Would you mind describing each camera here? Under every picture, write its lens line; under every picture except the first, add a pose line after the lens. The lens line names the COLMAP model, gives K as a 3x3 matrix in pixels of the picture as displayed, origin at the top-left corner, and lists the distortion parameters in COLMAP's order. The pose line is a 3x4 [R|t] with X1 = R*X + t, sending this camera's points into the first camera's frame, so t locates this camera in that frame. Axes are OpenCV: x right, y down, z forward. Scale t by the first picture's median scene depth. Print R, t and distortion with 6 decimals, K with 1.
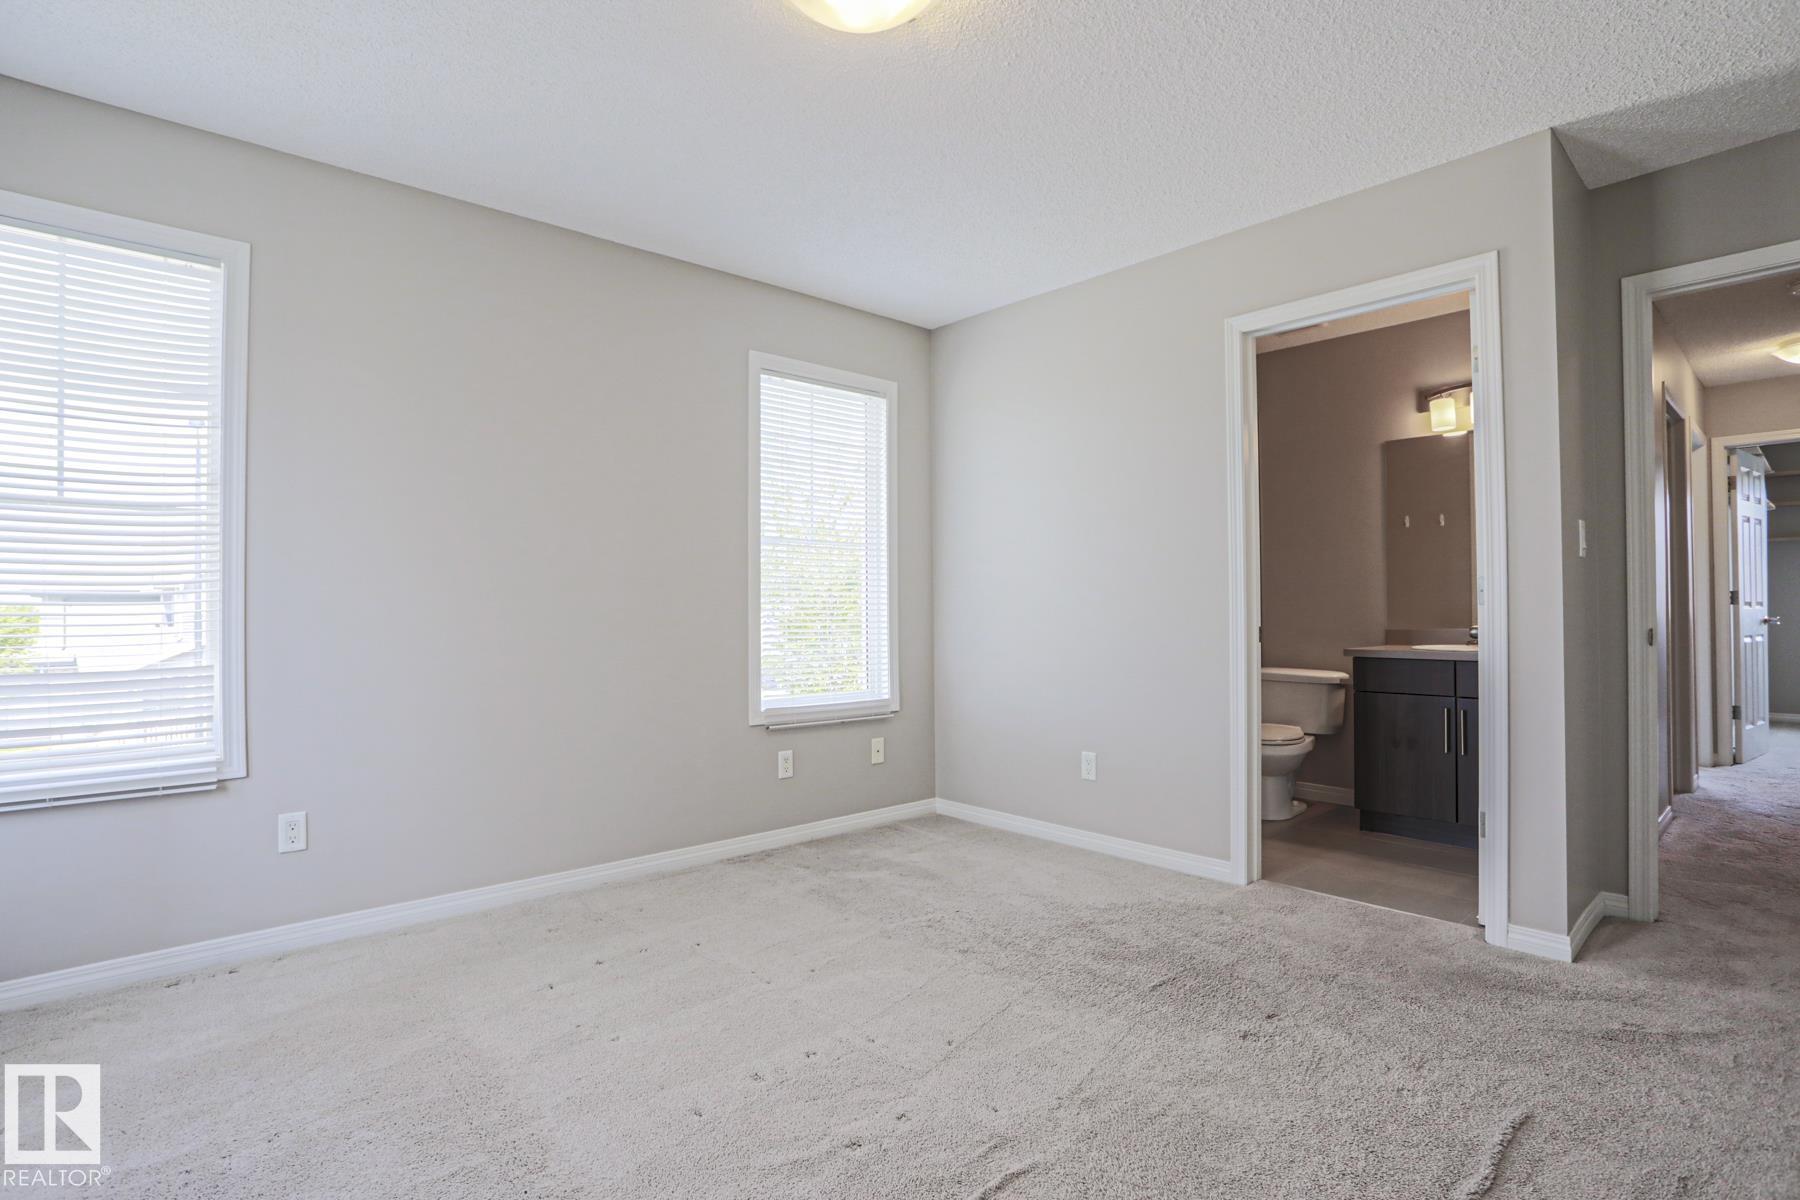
lens RADIAL K [[883.4, 0, 900.0], [0, 883.4, 600.0], [0, 0, 1]] dist [-0.080011, 0.035147]
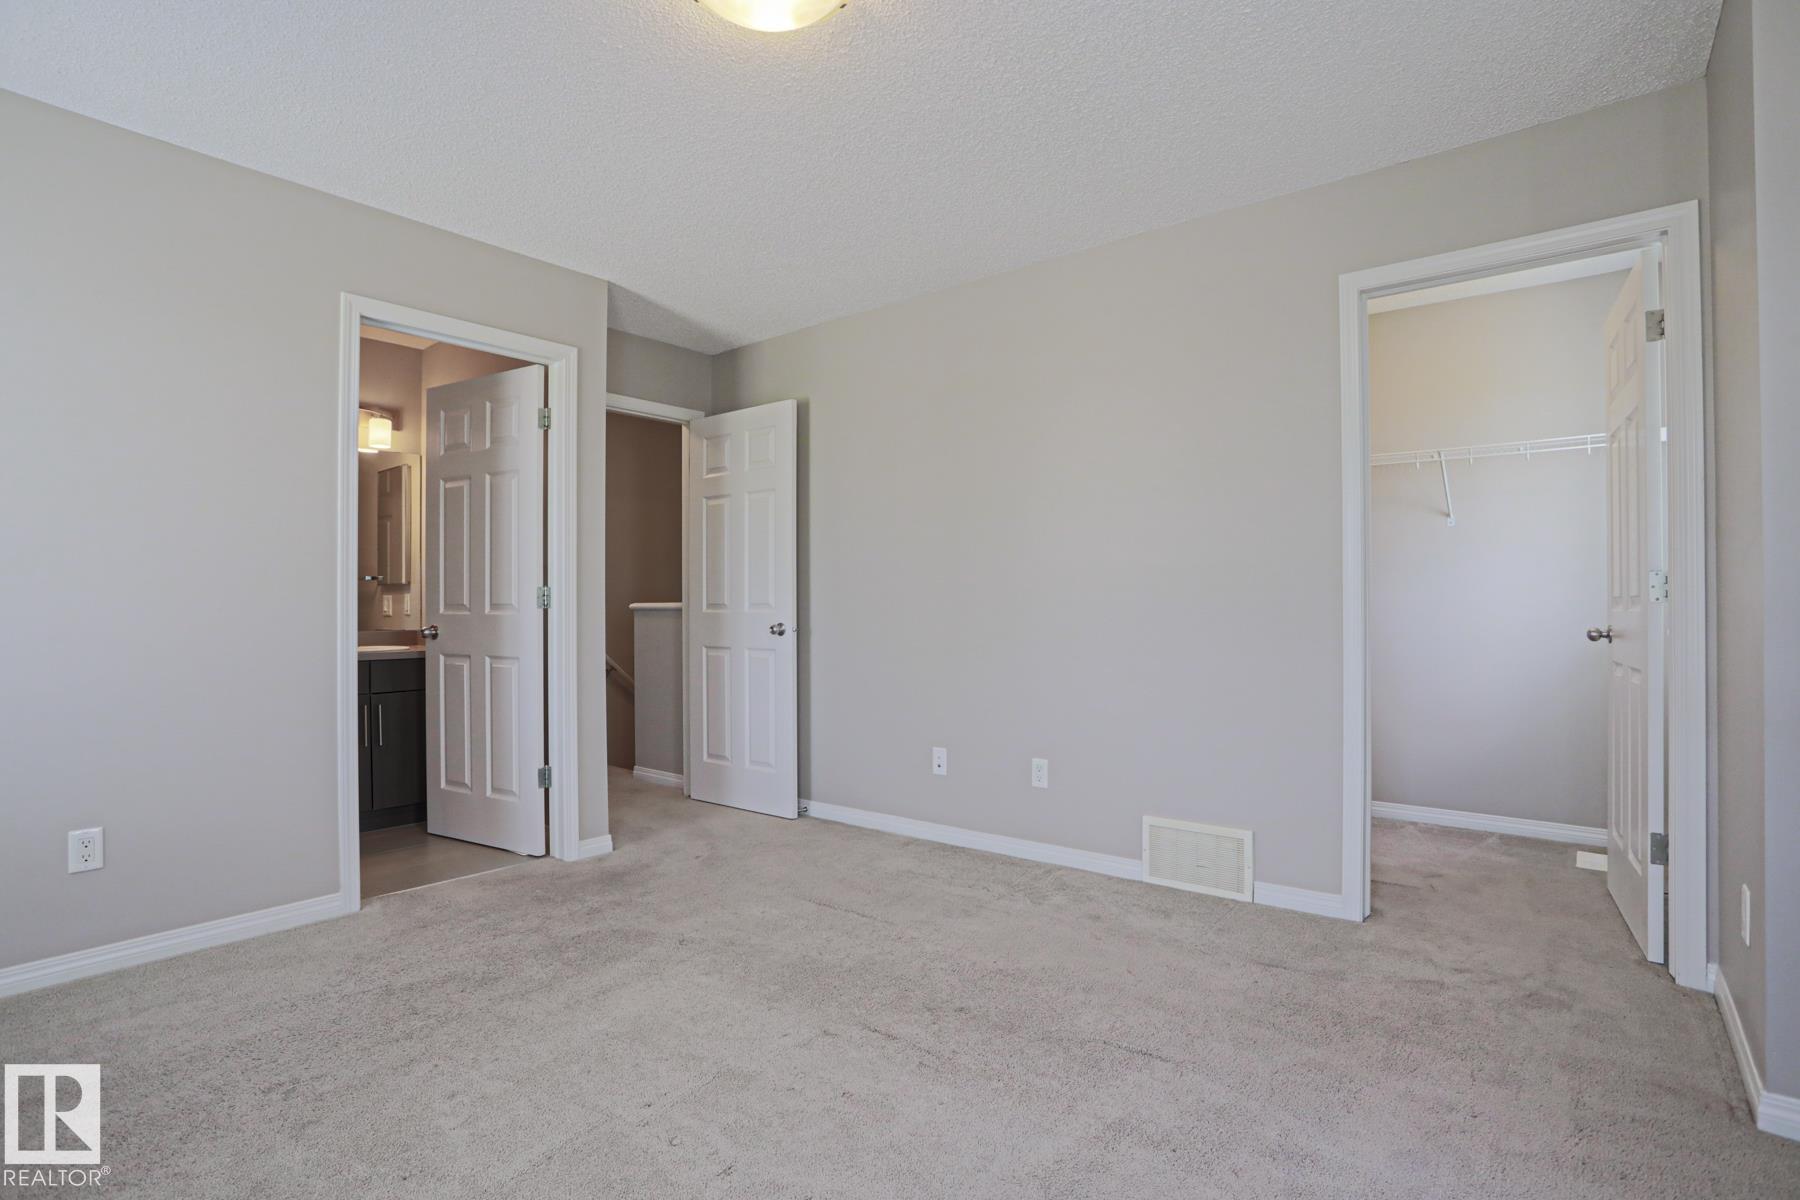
lens RADIAL K [[883.4, 0, 900.0], [0, 883.4, 600.0], [0, 0, 1]] dist [-0.080011, 0.035147]
pose [[-0.155267, 0.009225, 0.987829, -0.599074], [-0.002194, 0.999951, -0.009683, 0.003581], [-0.987870, -0.003671, -0.155239, 0.565828]]
